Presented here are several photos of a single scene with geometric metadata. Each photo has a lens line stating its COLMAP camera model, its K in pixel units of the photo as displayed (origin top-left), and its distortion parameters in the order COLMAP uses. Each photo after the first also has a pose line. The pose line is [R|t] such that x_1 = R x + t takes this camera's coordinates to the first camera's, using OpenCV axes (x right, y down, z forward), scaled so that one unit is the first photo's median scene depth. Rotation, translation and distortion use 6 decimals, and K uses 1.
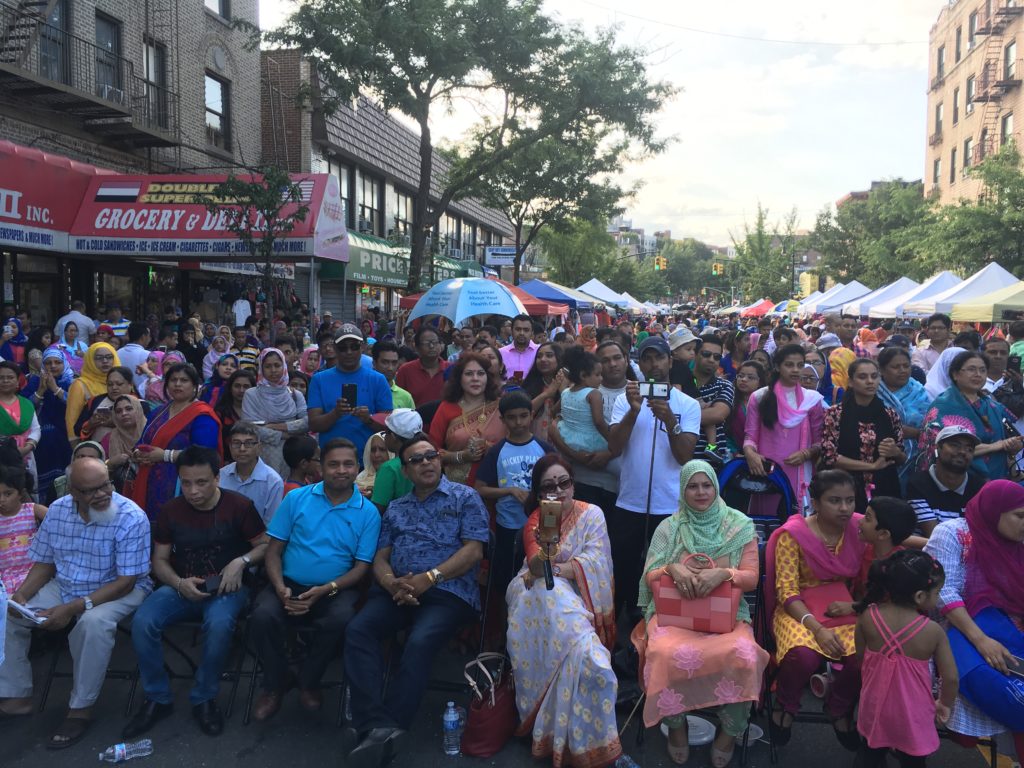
lens RADIAL K [[842.9, 0, 506.1], [0, 842.9, 384.4], [0, 0, 1]] dist [0.058901, -0.083970]
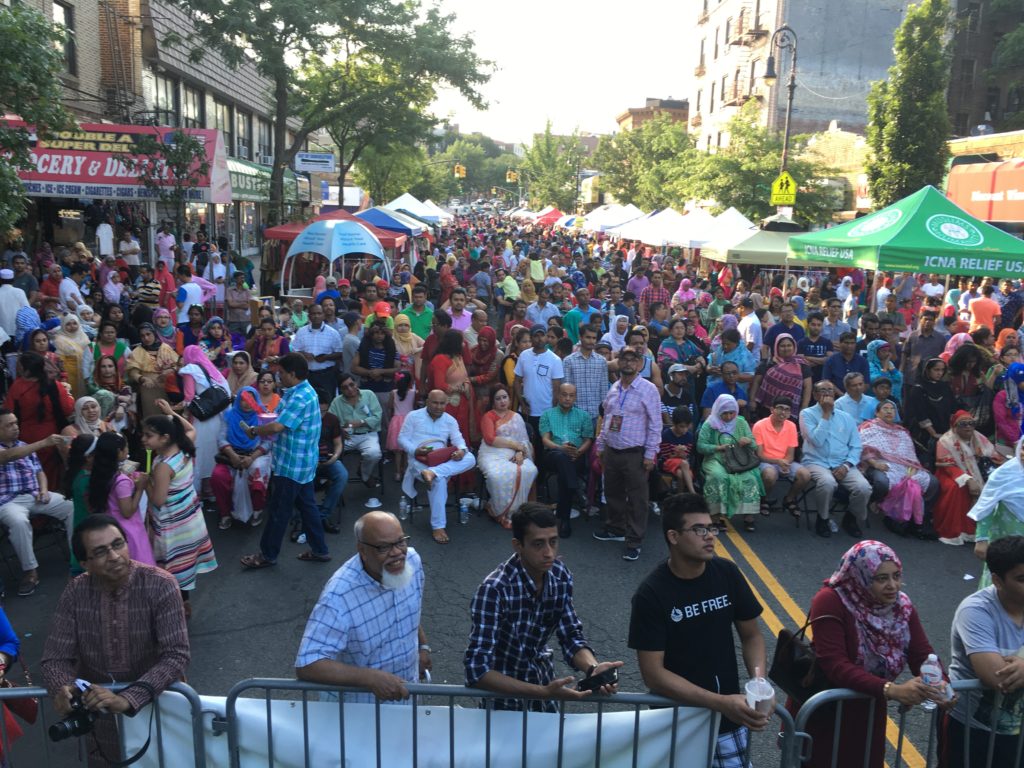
lens RADIAL K [[842.9, 0, 510.4], [0, 842.9, 380.8], [0, 0, 1]] dist [0.058901, -0.083970]
pose [[0.968068, -0.023637, 0.249570, -0.082233], [-0.006472, 0.992856, 0.119139, -0.032311], [-0.250603, -0.116950, 0.961000, -0.186508]]
